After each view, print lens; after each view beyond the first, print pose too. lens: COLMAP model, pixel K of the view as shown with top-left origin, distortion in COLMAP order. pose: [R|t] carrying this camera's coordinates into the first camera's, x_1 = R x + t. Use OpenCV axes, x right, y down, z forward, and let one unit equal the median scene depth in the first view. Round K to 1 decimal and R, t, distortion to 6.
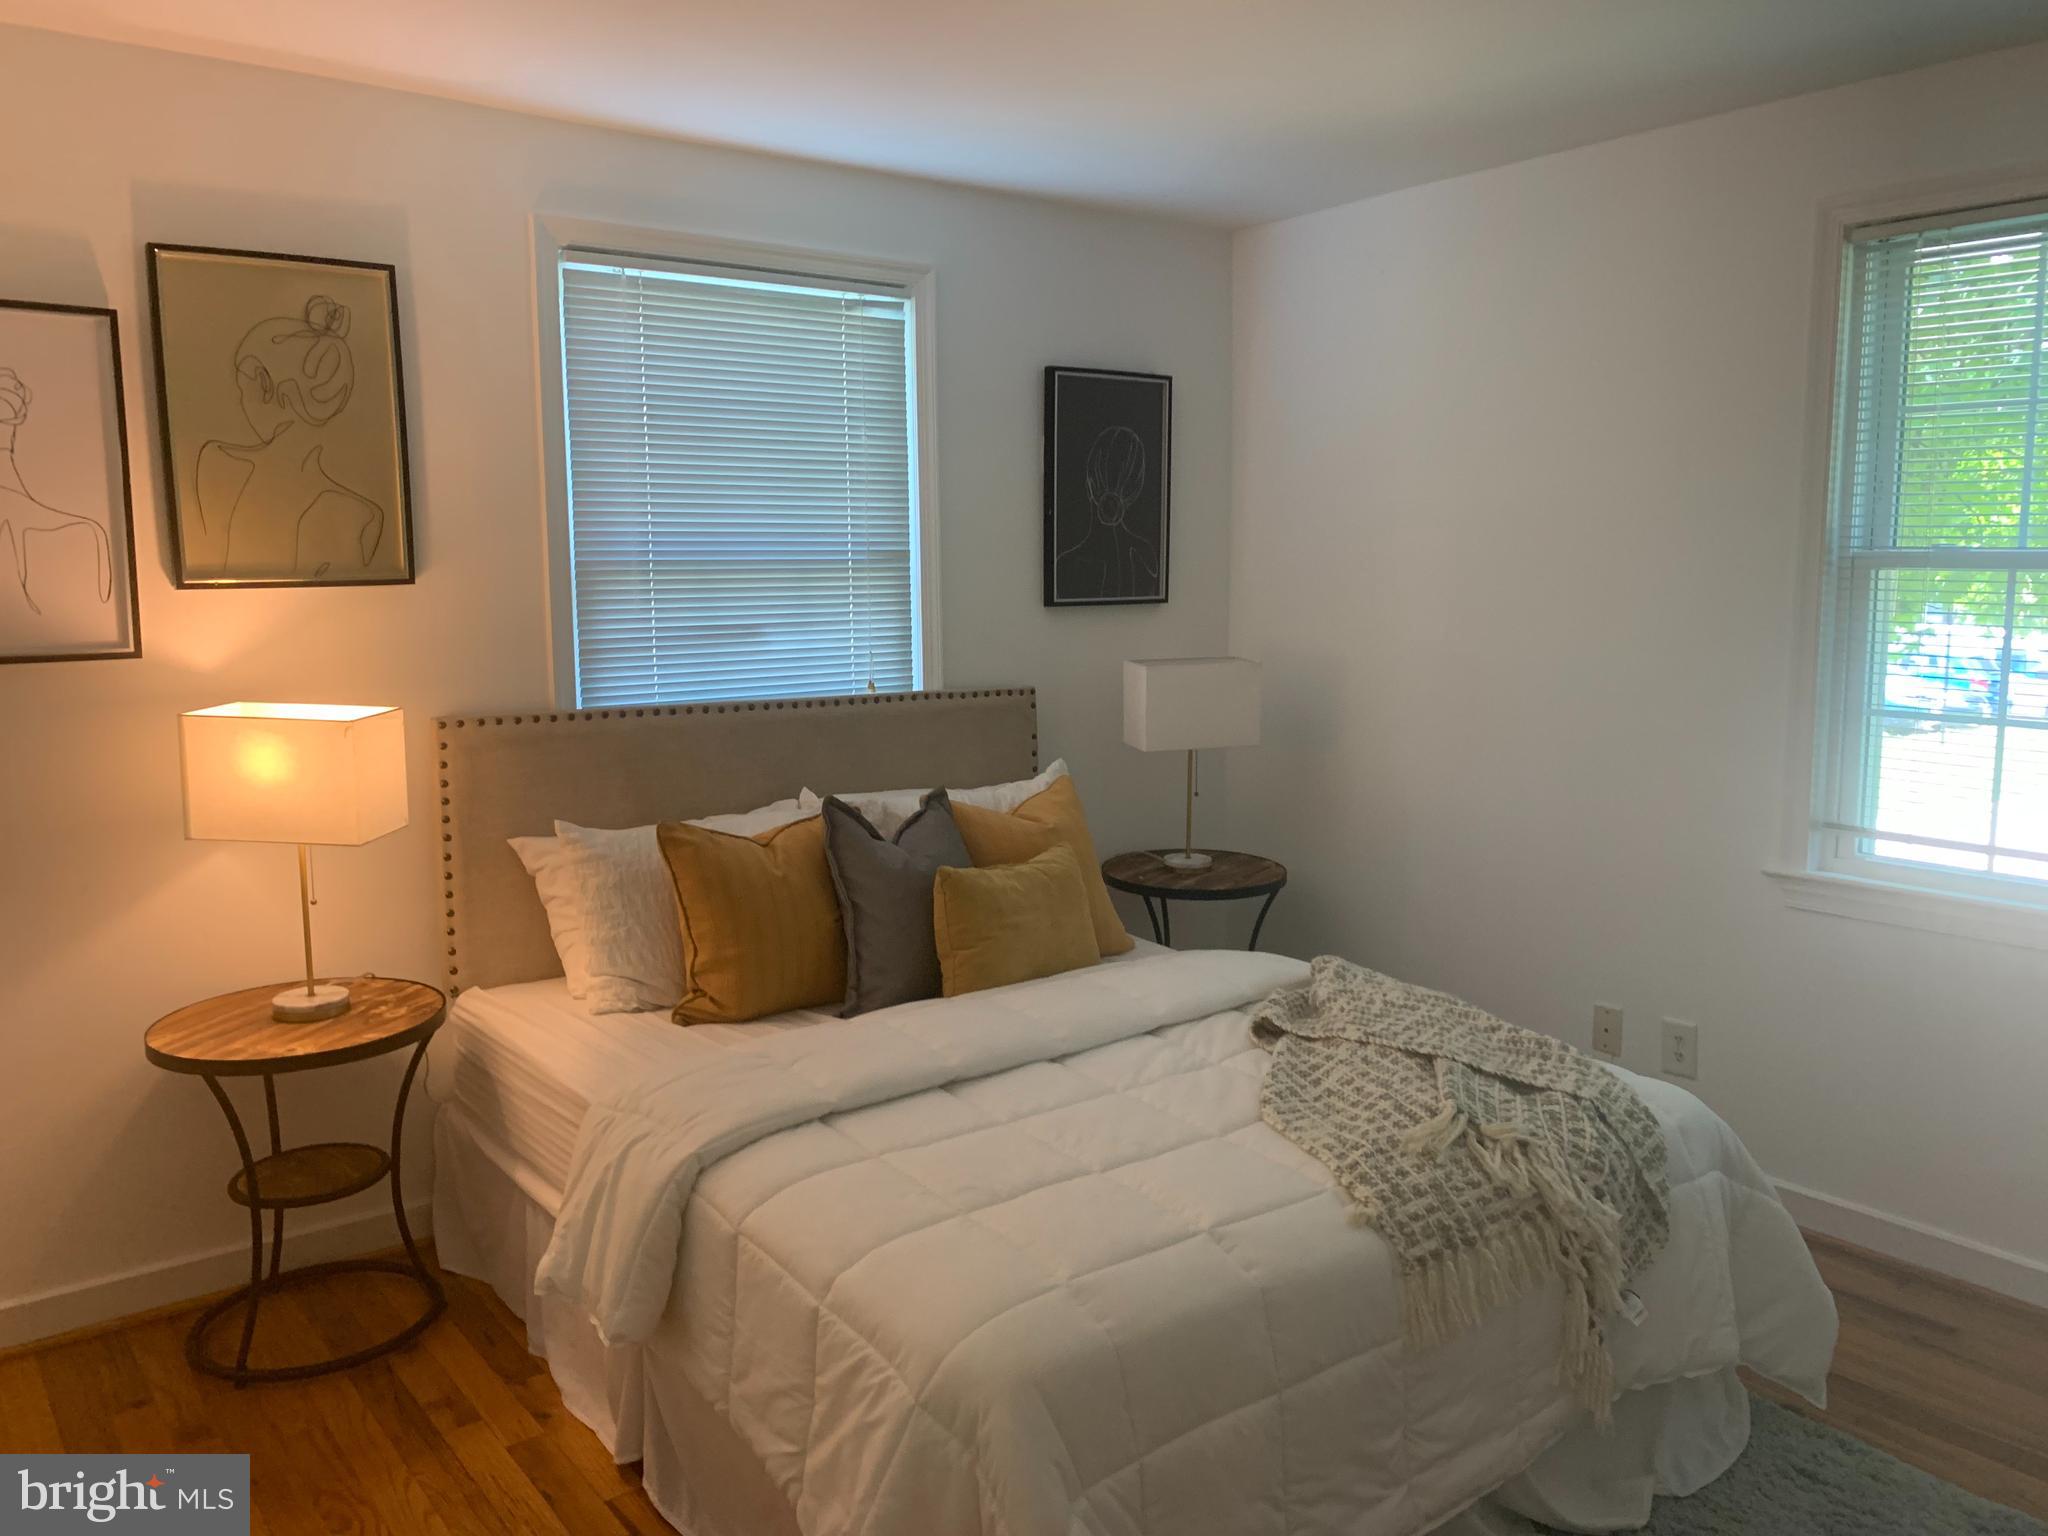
lens RADIAL K [[1557.8, 0, 1025.4], [0, 1557.8, 759.5], [0, 0, 1]] dist [0.044815, -0.049829]
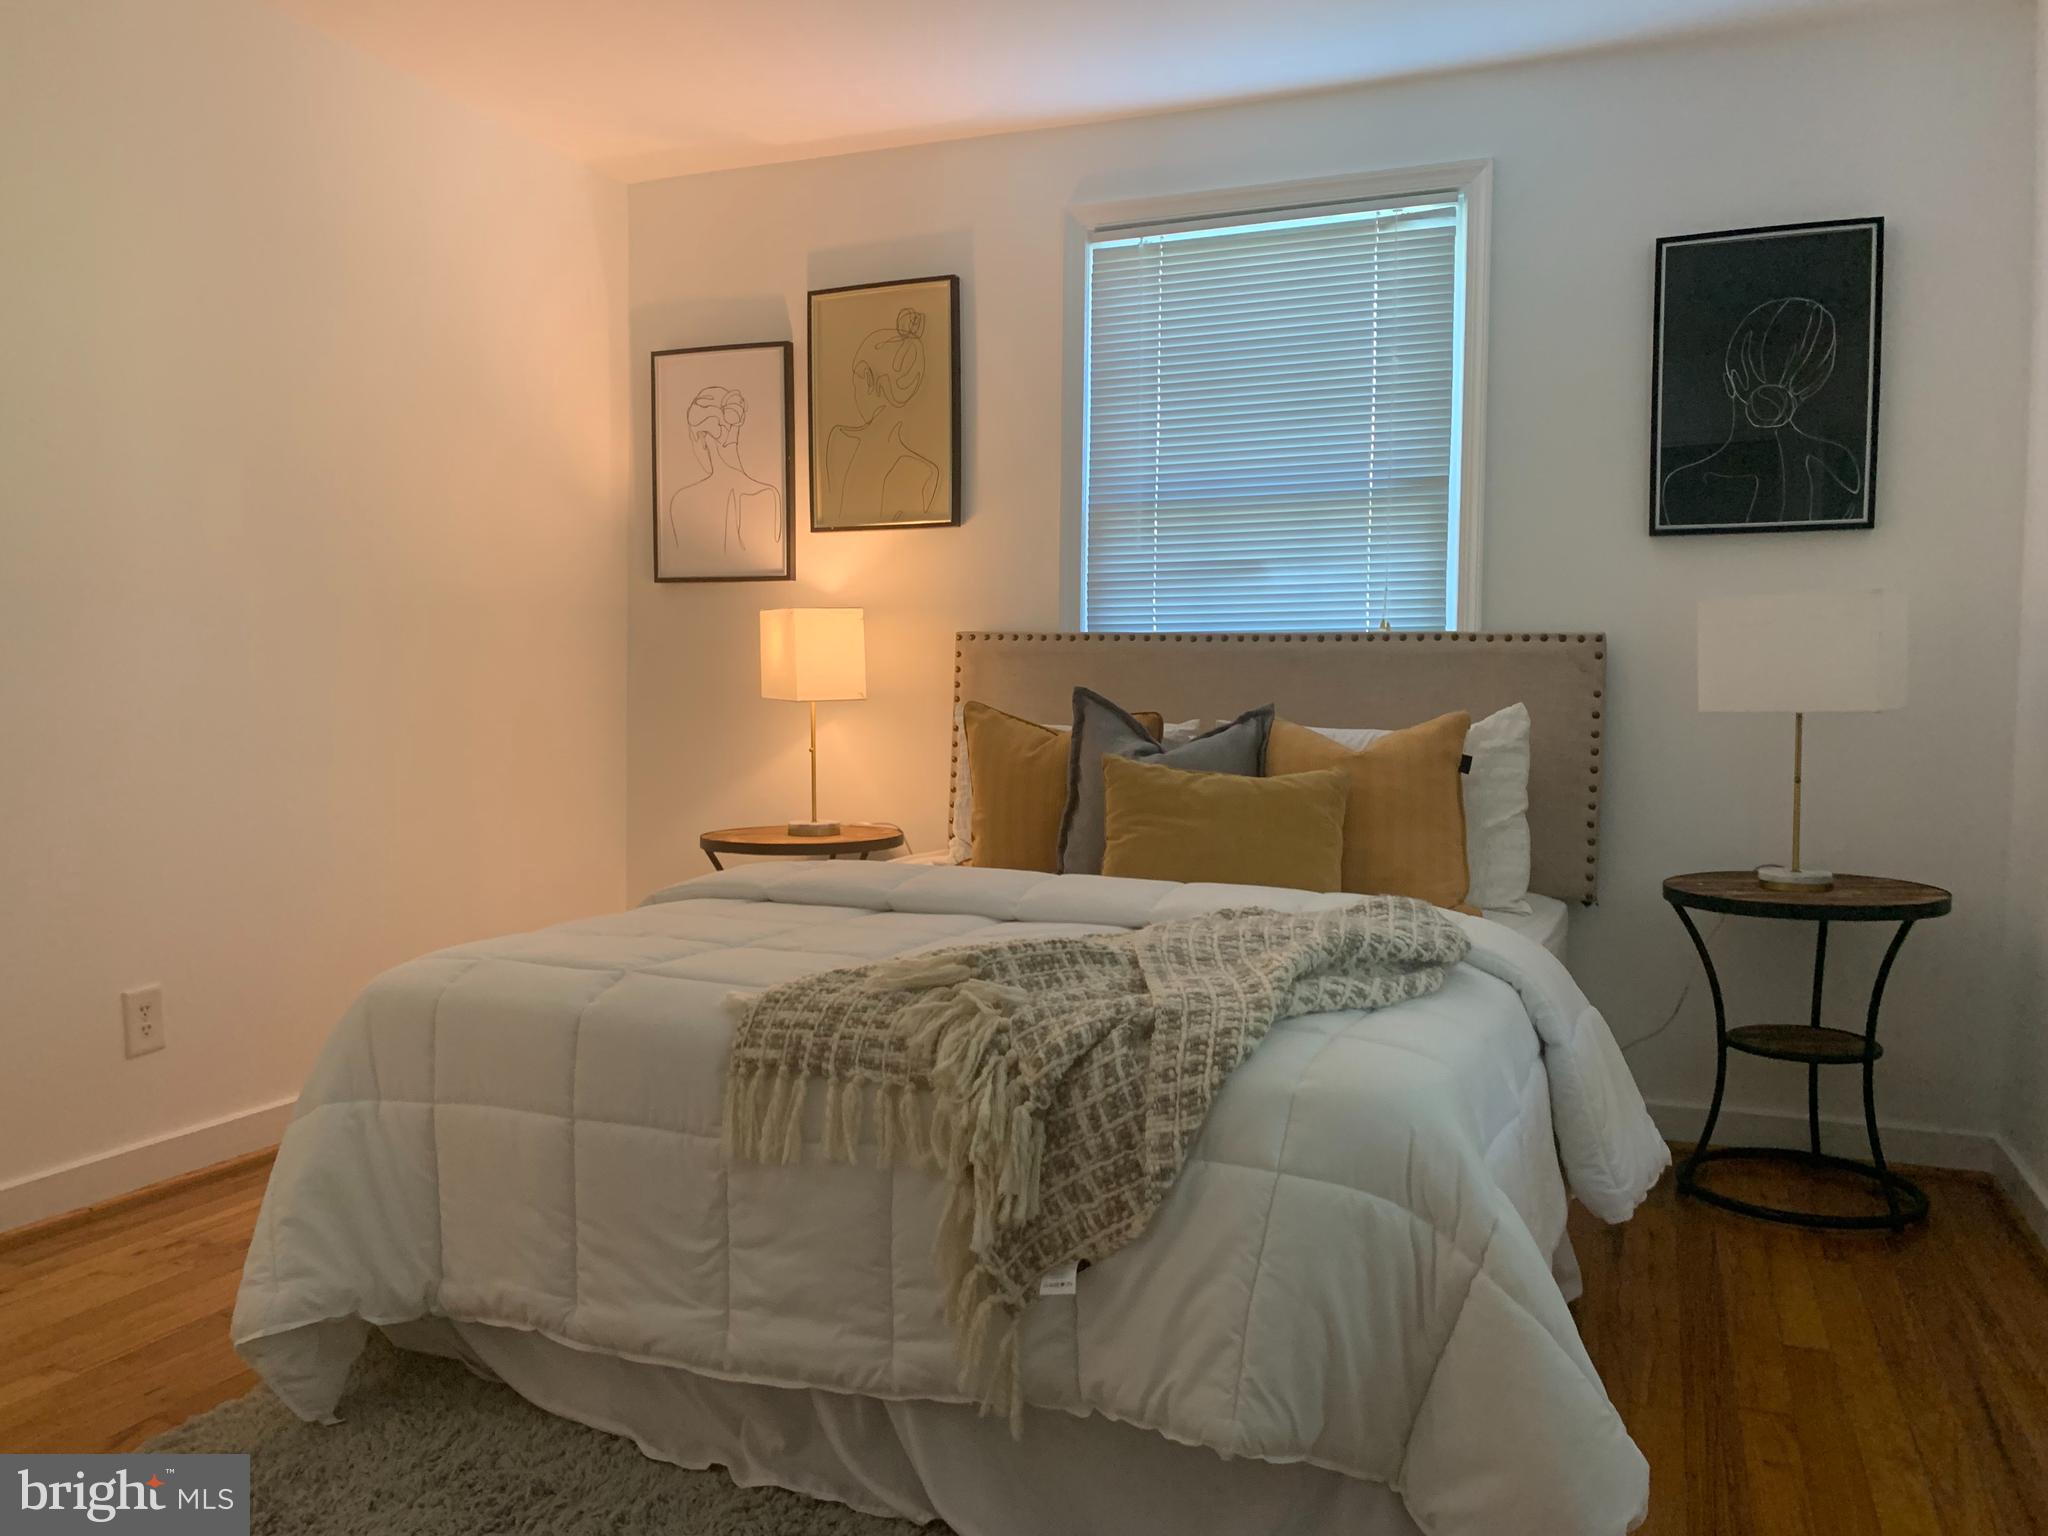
lens RADIAL K [[1557.8, 0, 1025.0], [0, 1557.8, 764.0], [0, 0, 1]] dist [0.044815, -0.049829]
pose [[0.513765, 0.046260, -0.856683, 0.758027], [-0.123036, 0.992196, -0.020209, 0.102114], [0.849063, 0.115786, 0.515447, 0.451820]]
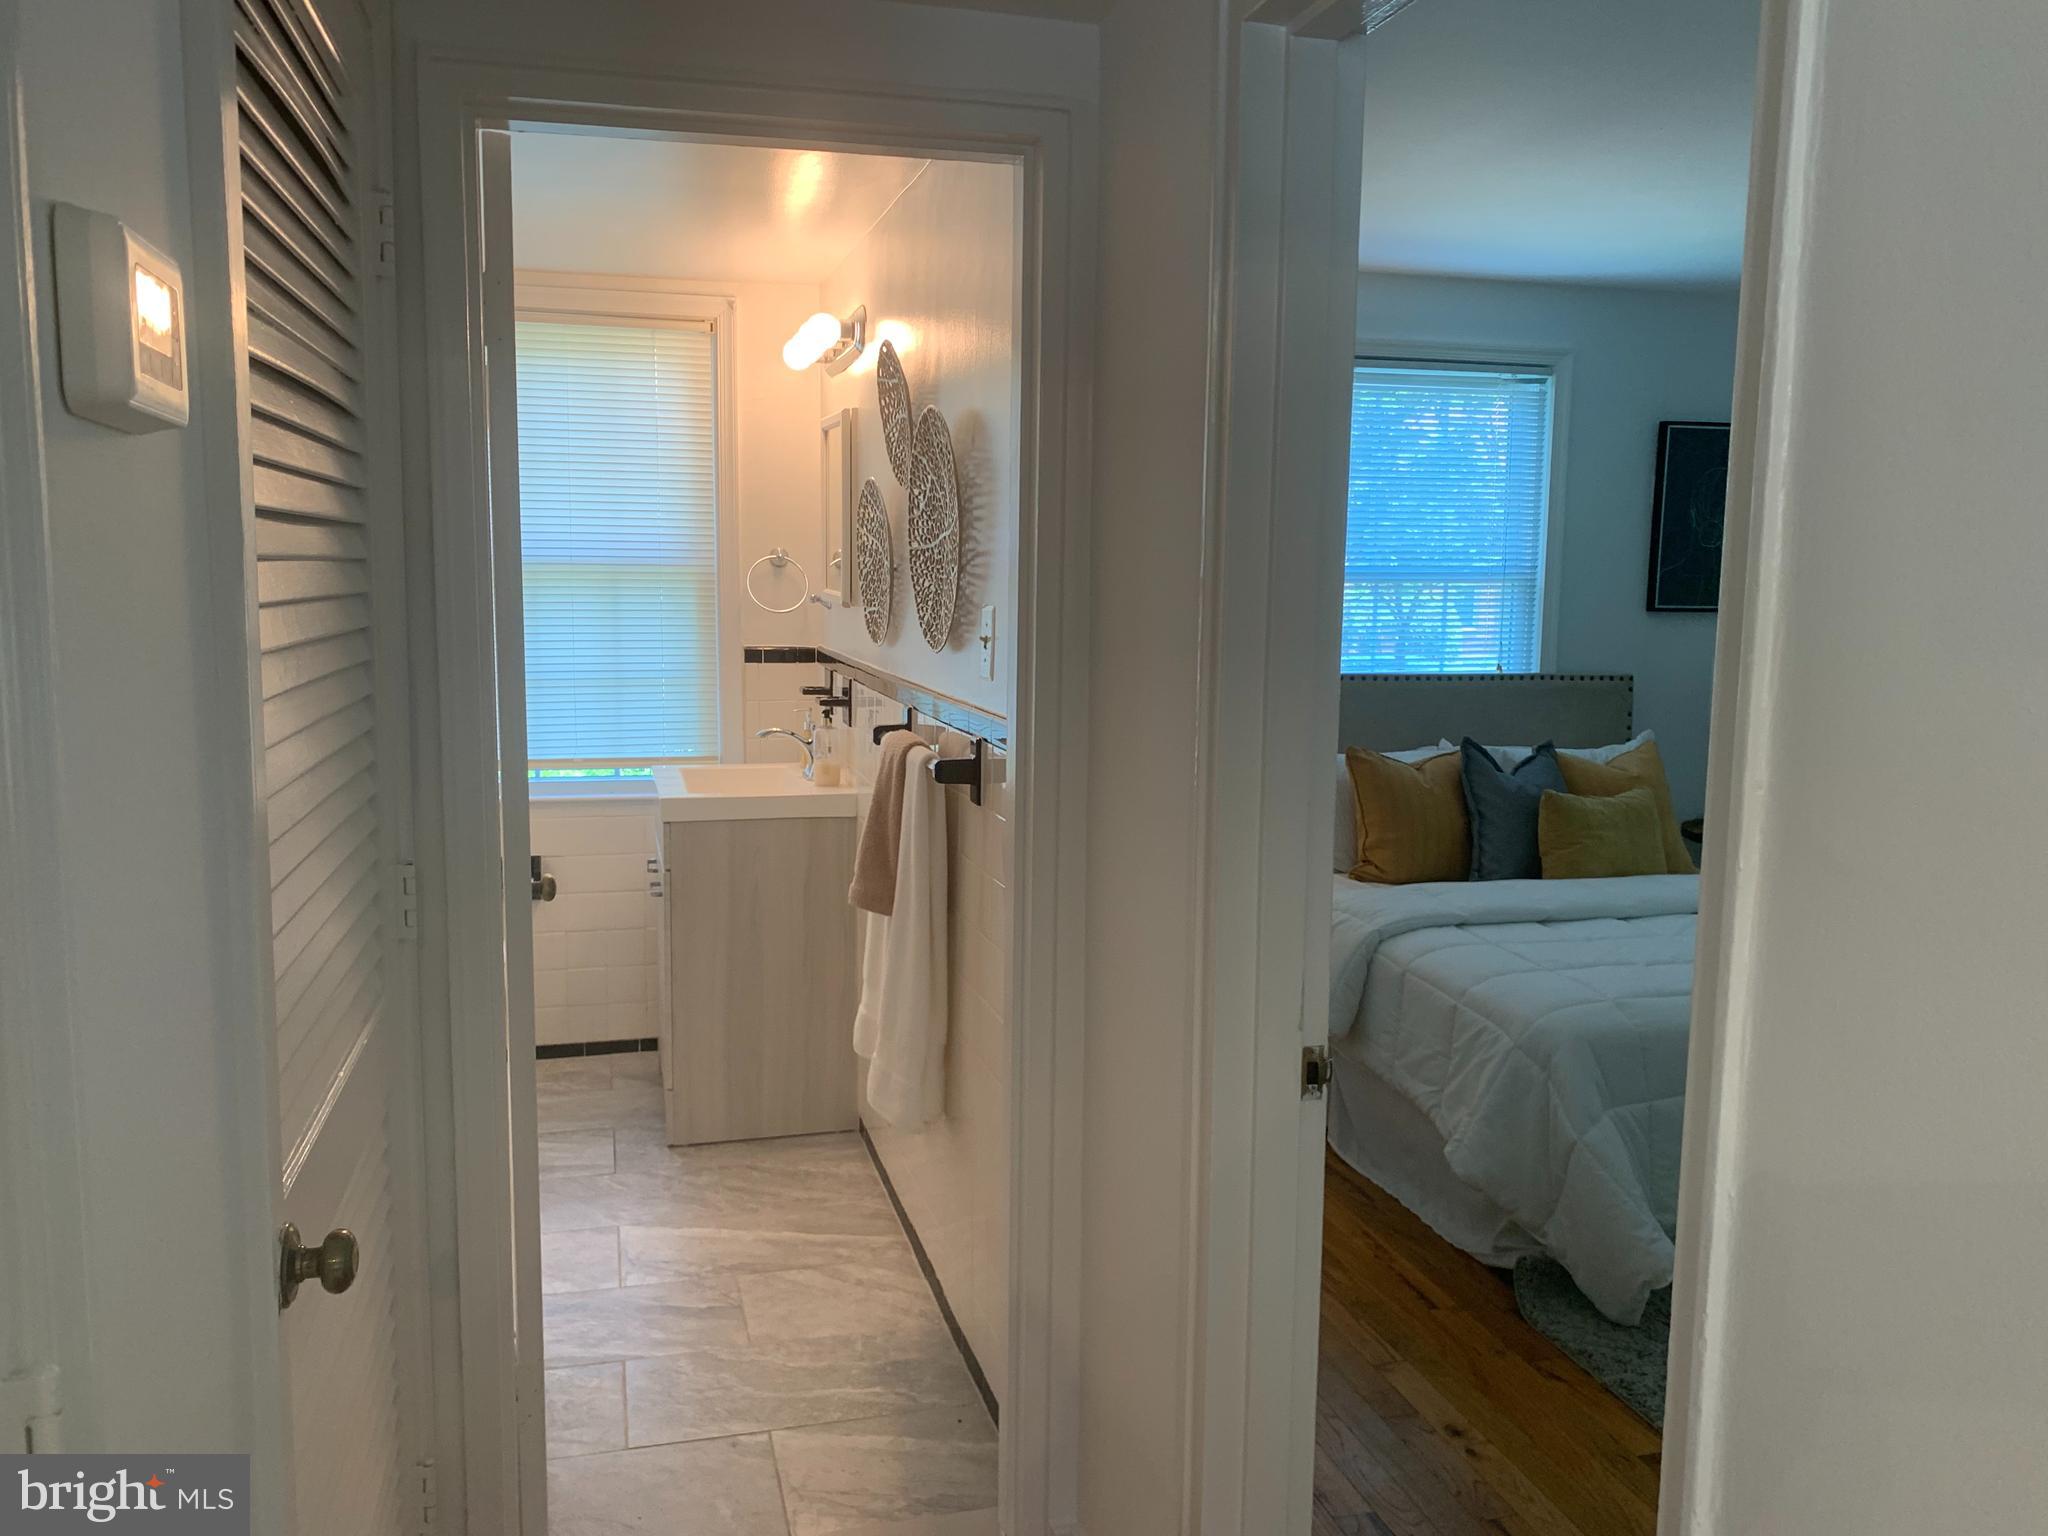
lens RADIAL K [[1557.8, 0, 1031.8], [0, 1557.8, 769.7], [0, 0, 1]] dist [0.044815, -0.049829]
pose [[0.929514, 0.064903, -0.363031, 0.026007], [-0.066429, 0.997757, 0.008292, 0.071335], [0.362754, 0.016408, 0.931740, -0.494536]]
